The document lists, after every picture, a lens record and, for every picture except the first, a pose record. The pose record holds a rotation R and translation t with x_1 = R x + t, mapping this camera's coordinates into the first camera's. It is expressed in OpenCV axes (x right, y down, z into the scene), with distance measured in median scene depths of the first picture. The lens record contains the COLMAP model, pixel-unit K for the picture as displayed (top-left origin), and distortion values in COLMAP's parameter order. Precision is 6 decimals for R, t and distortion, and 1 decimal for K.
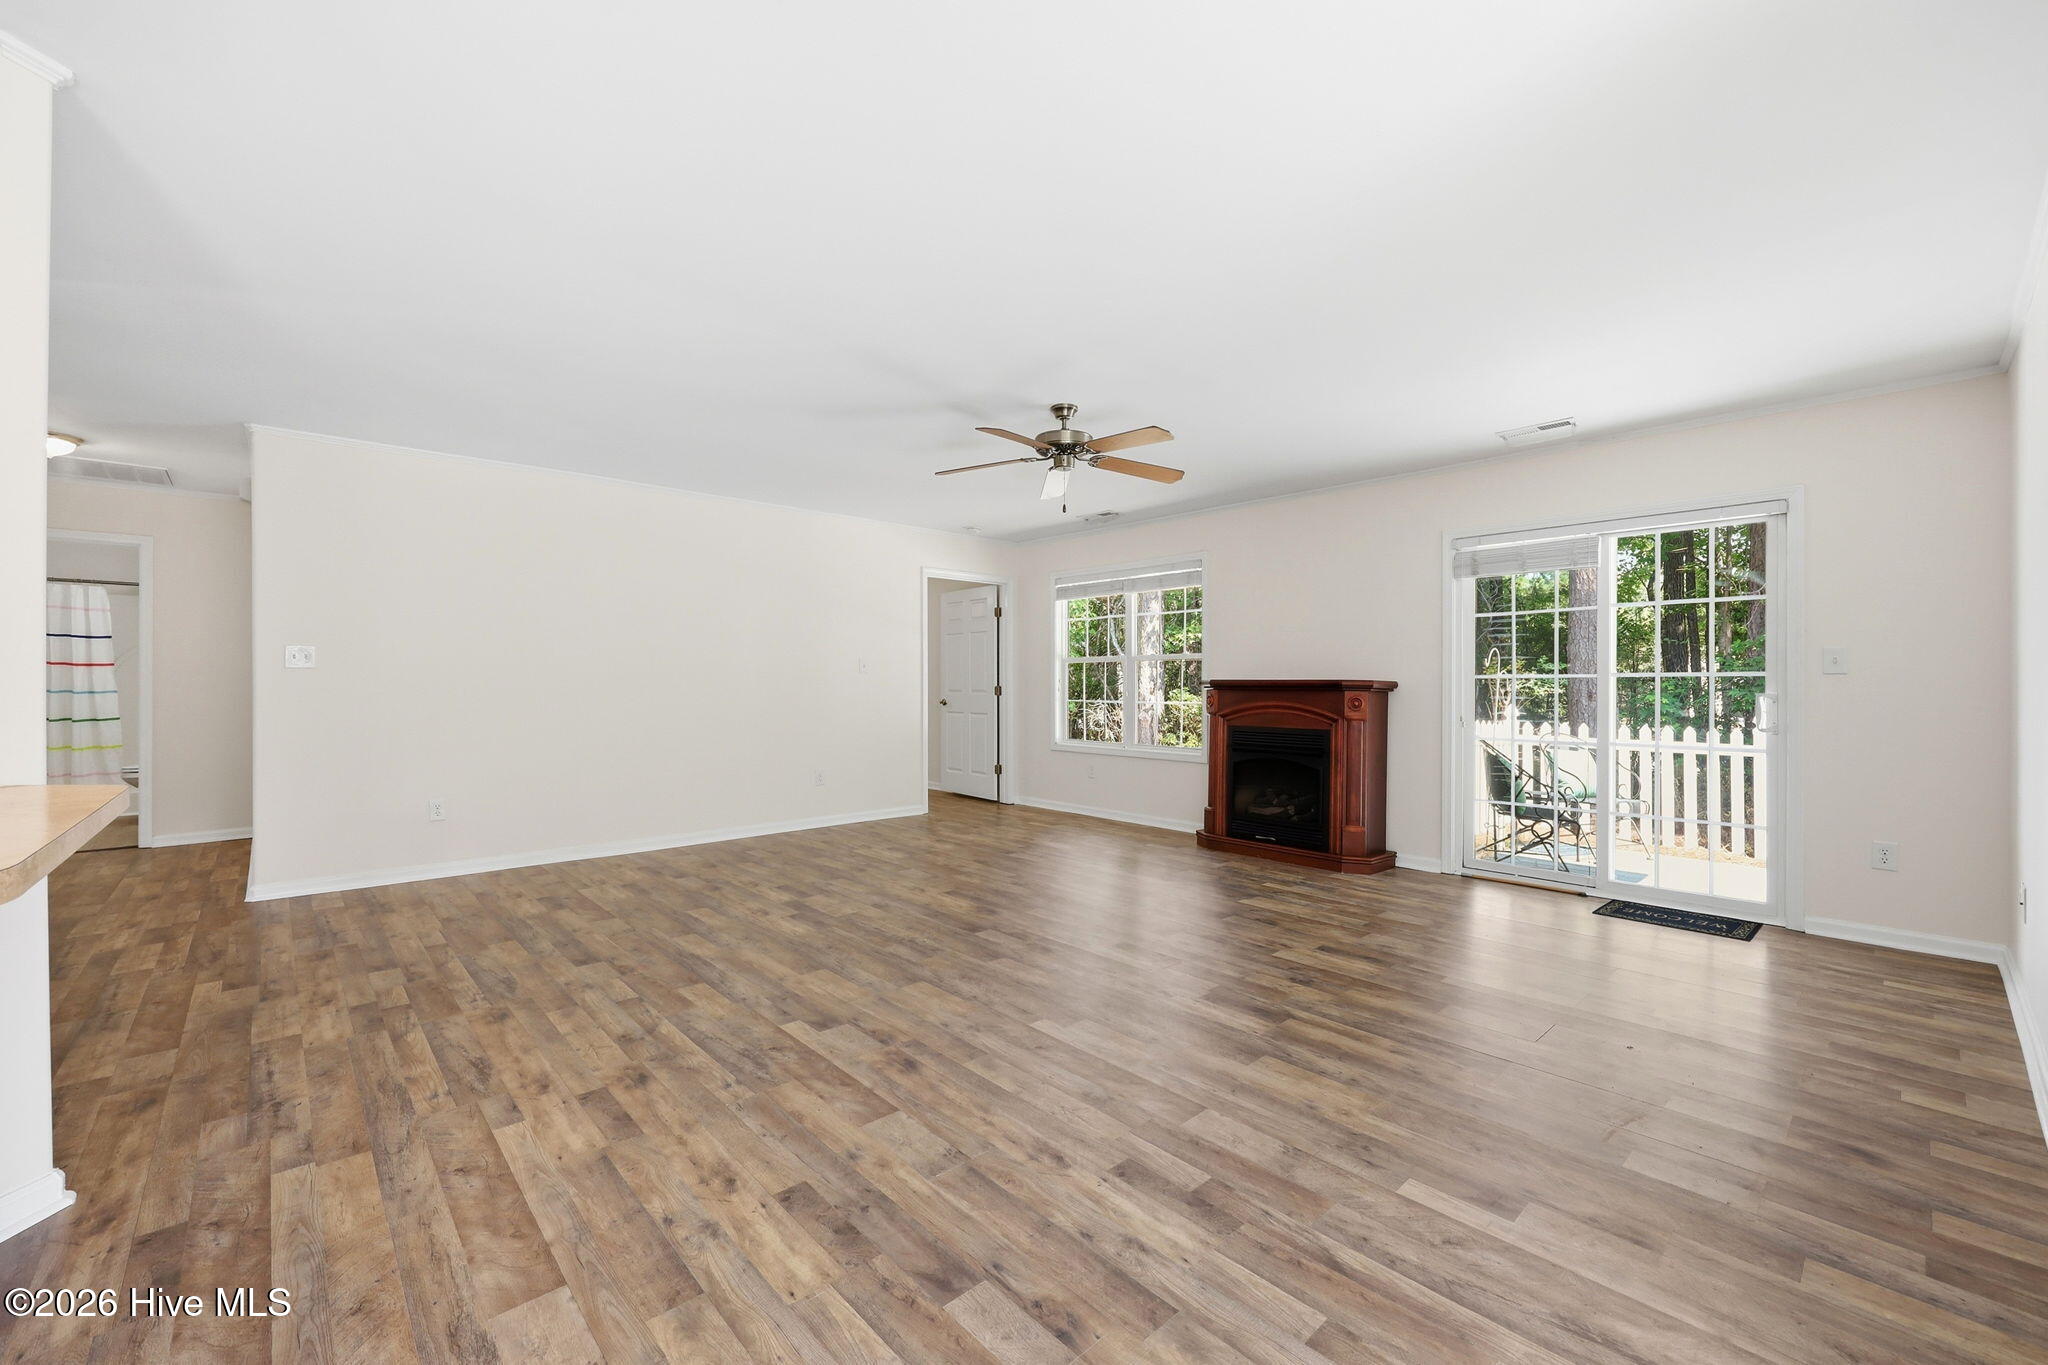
lens RADIAL K [[833.6, 0, 1037.6], [0, 833.6, 683.6], [0, 0, 1]] dist [-0.005267, -0.000058]
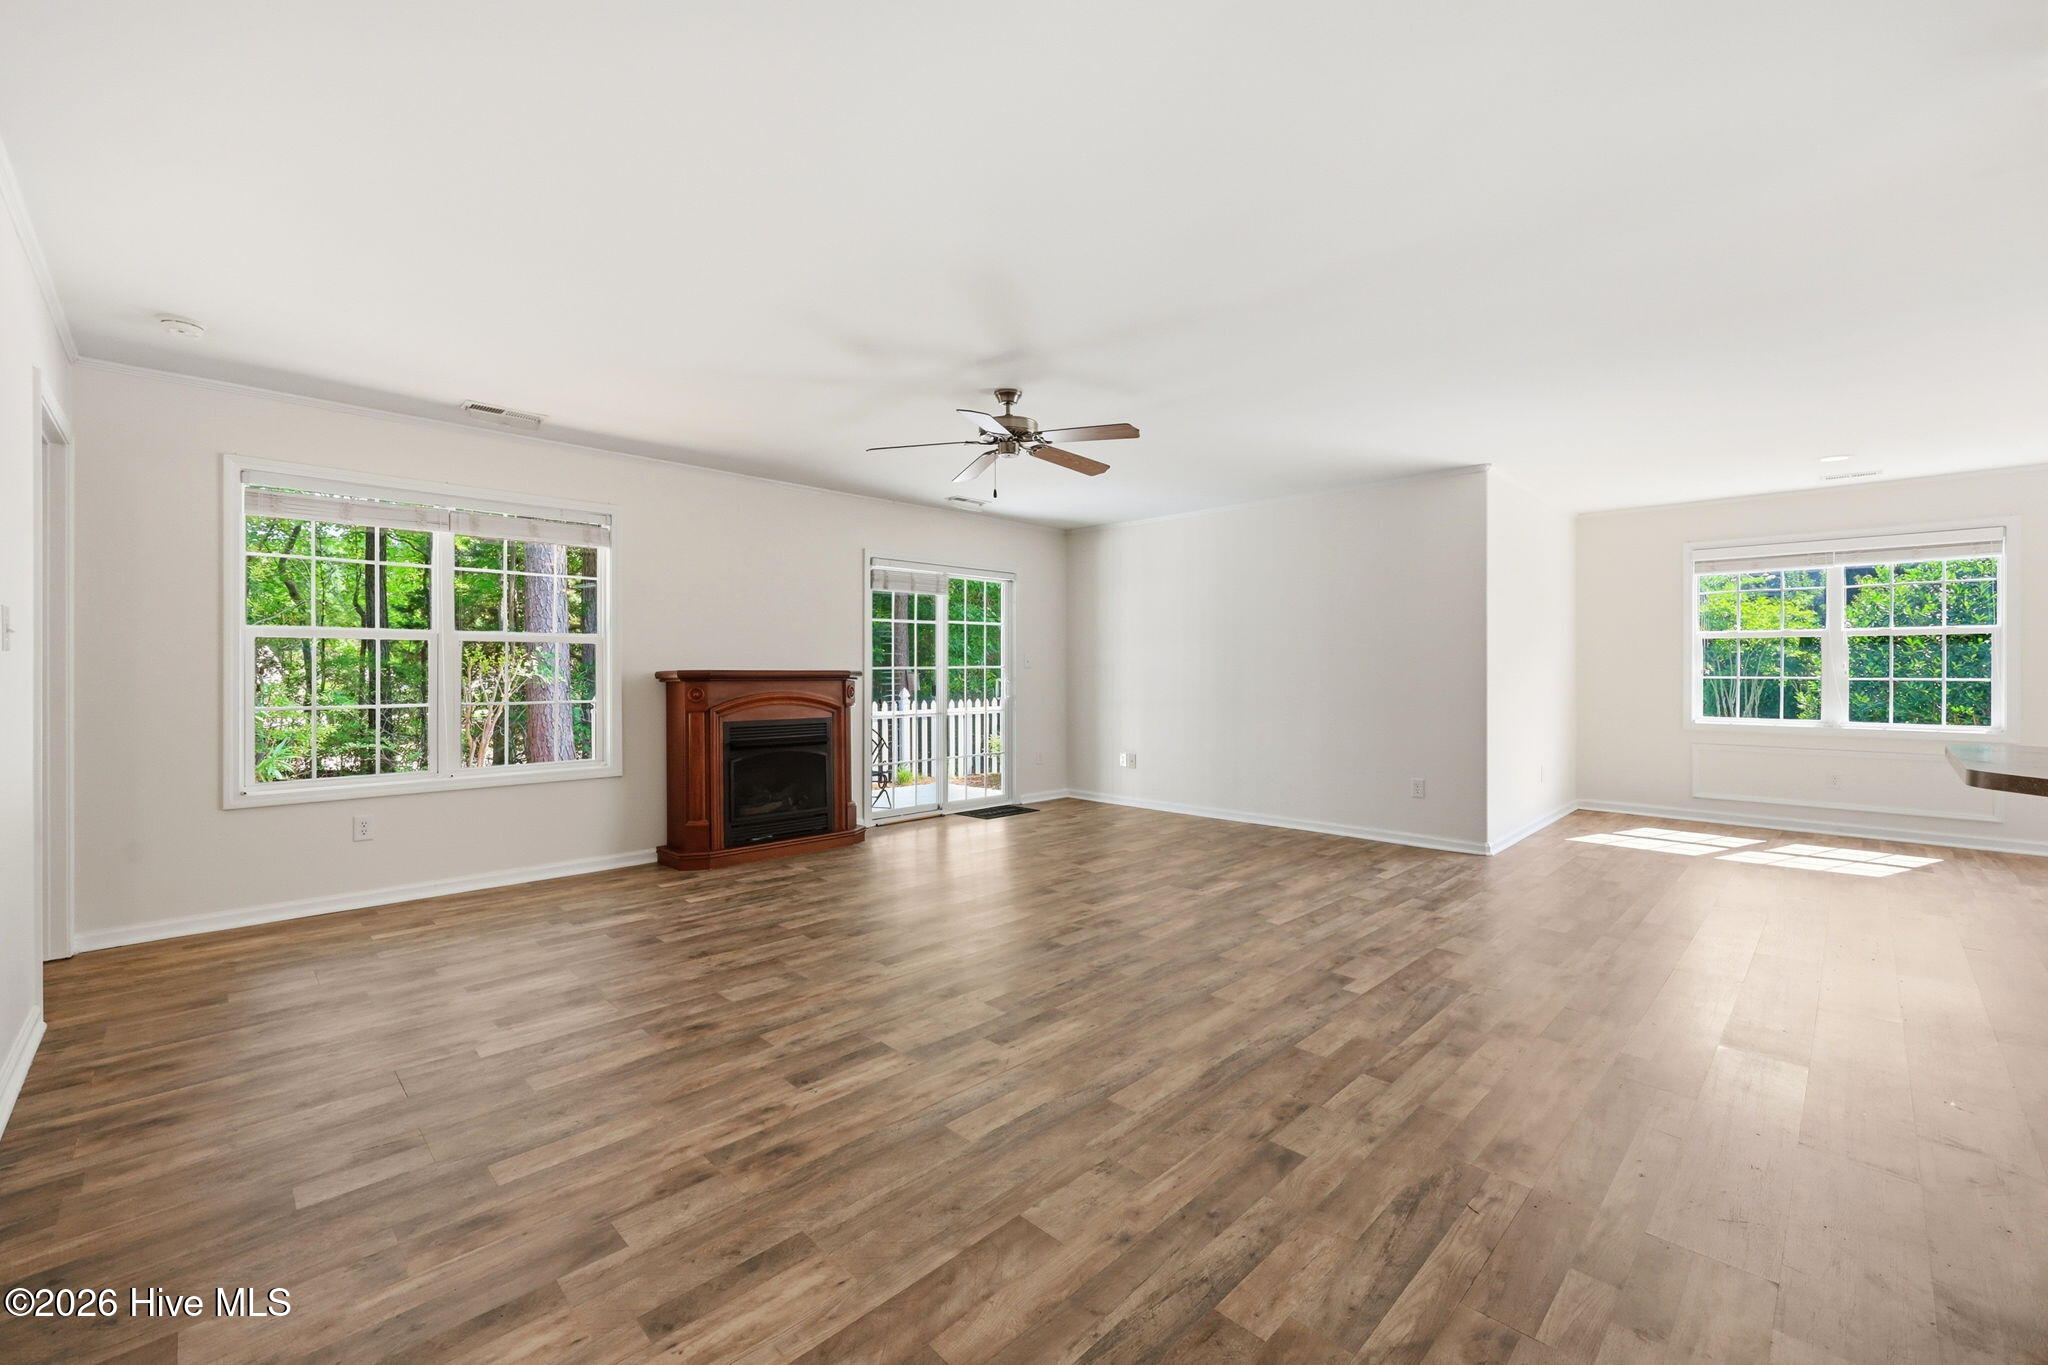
lens RADIAL K [[833.6, 0, 1035.2], [0, 833.6, 675.0], [0, 0, 1]] dist [-0.005267, -0.000058]
pose [[-0.038916, -0.007604, 0.999214, -1.033697], [0.001203, 0.999970, 0.007657, -0.009313], [-0.999242, 0.001500, -0.038906, 1.104158]]
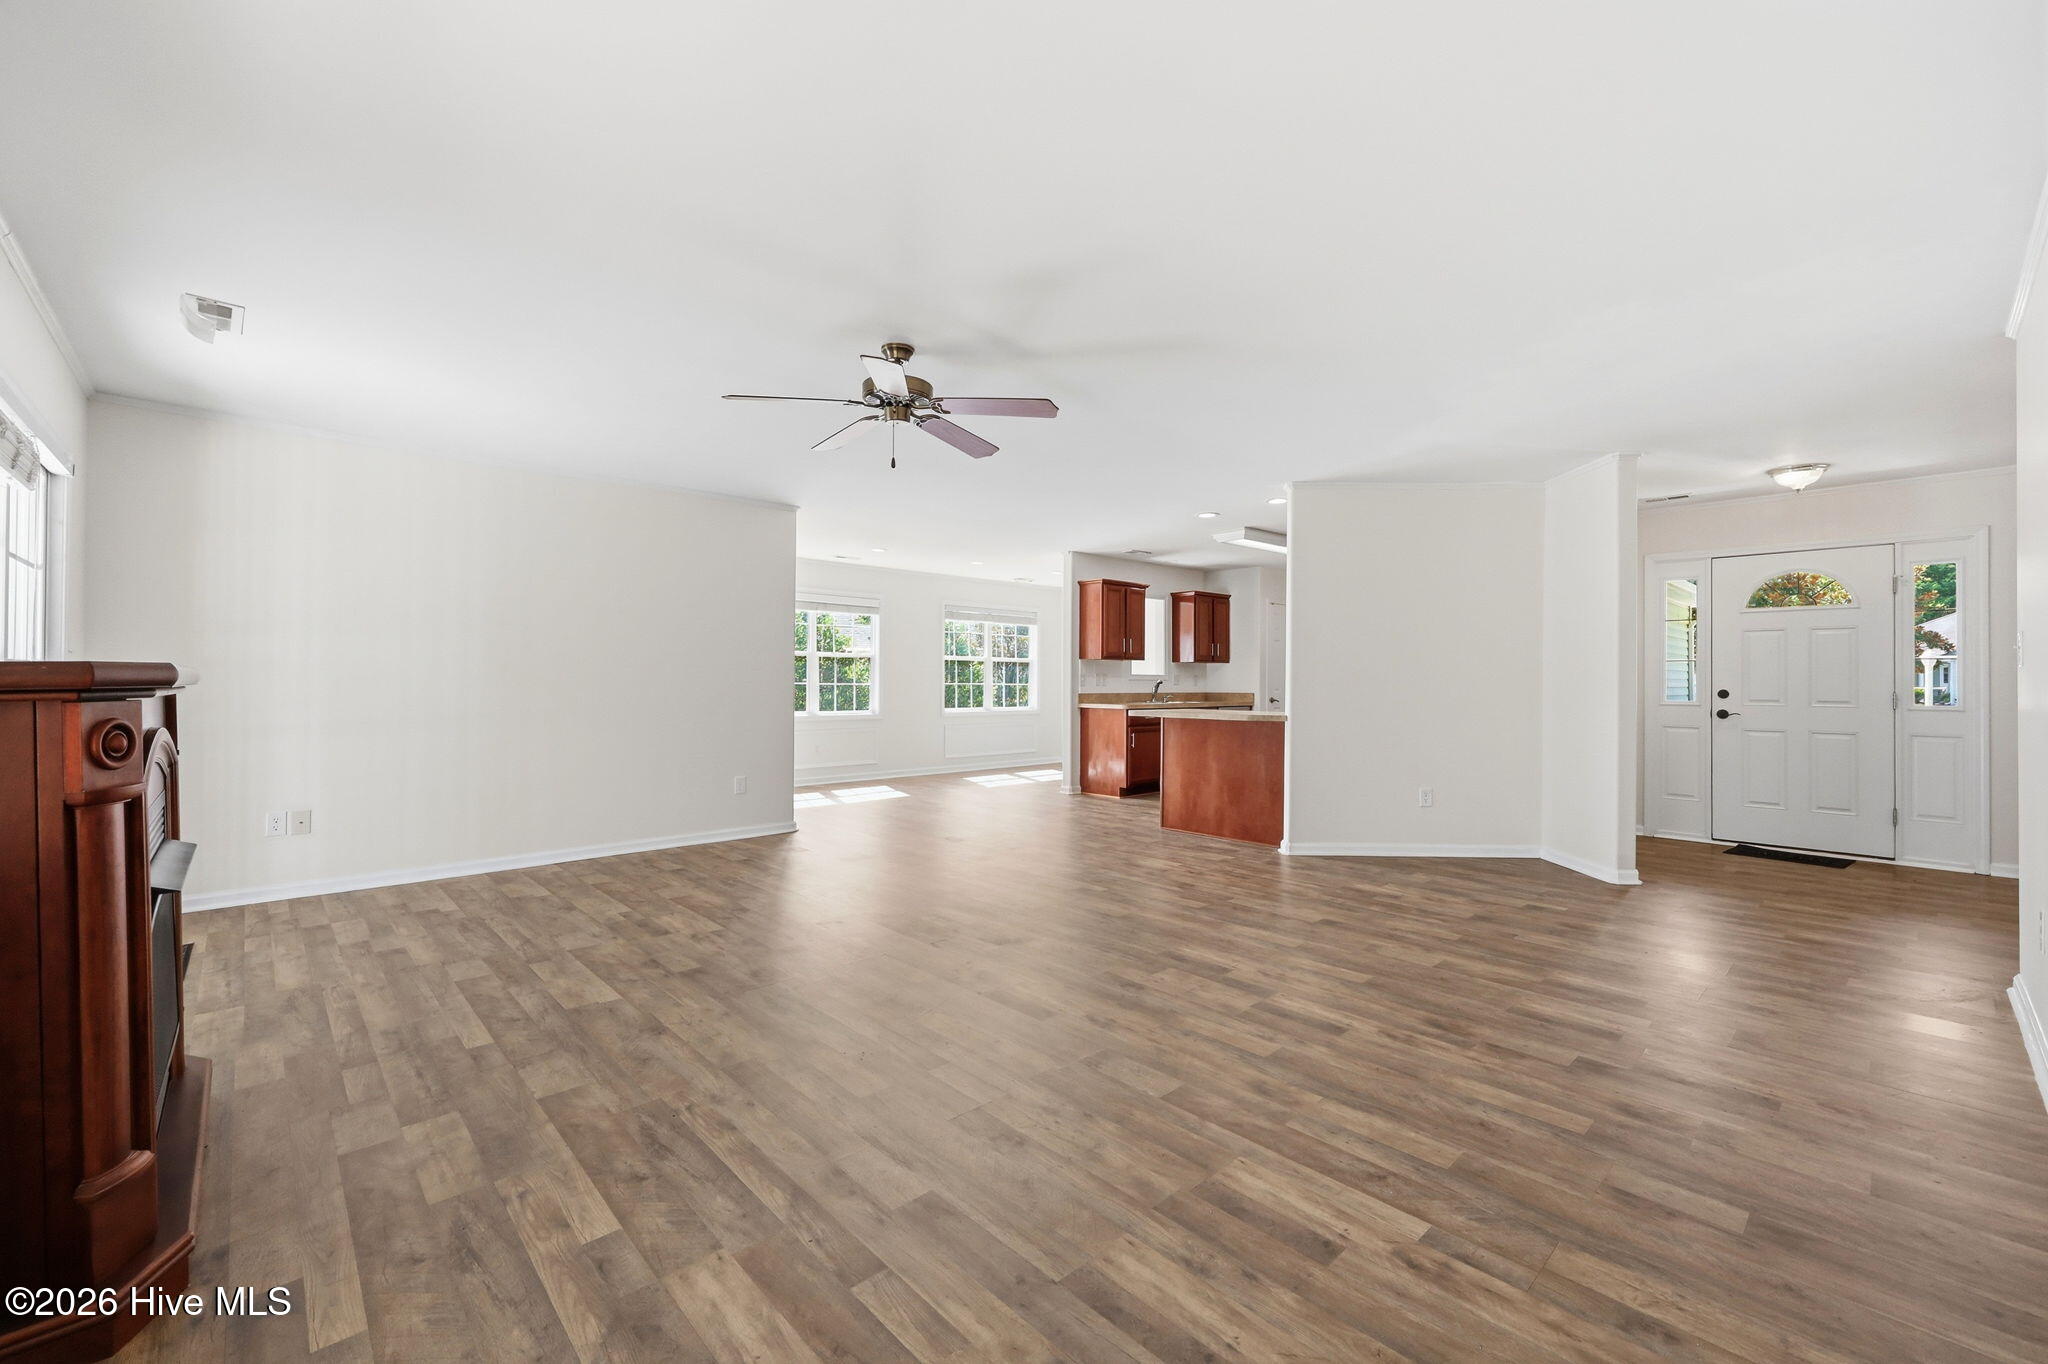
lens RADIAL K [[833.6, 0, 1027.4], [0, 833.6, 684.6], [0, 0, 1]] dist [-0.005267, -0.000058]
pose [[-0.999979, -0.006411, 0.000815, -0.110098], [-0.006408, 0.999972, 0.003752, -0.000803], [-0.000839, 0.003747, -0.999993, 2.001842]]
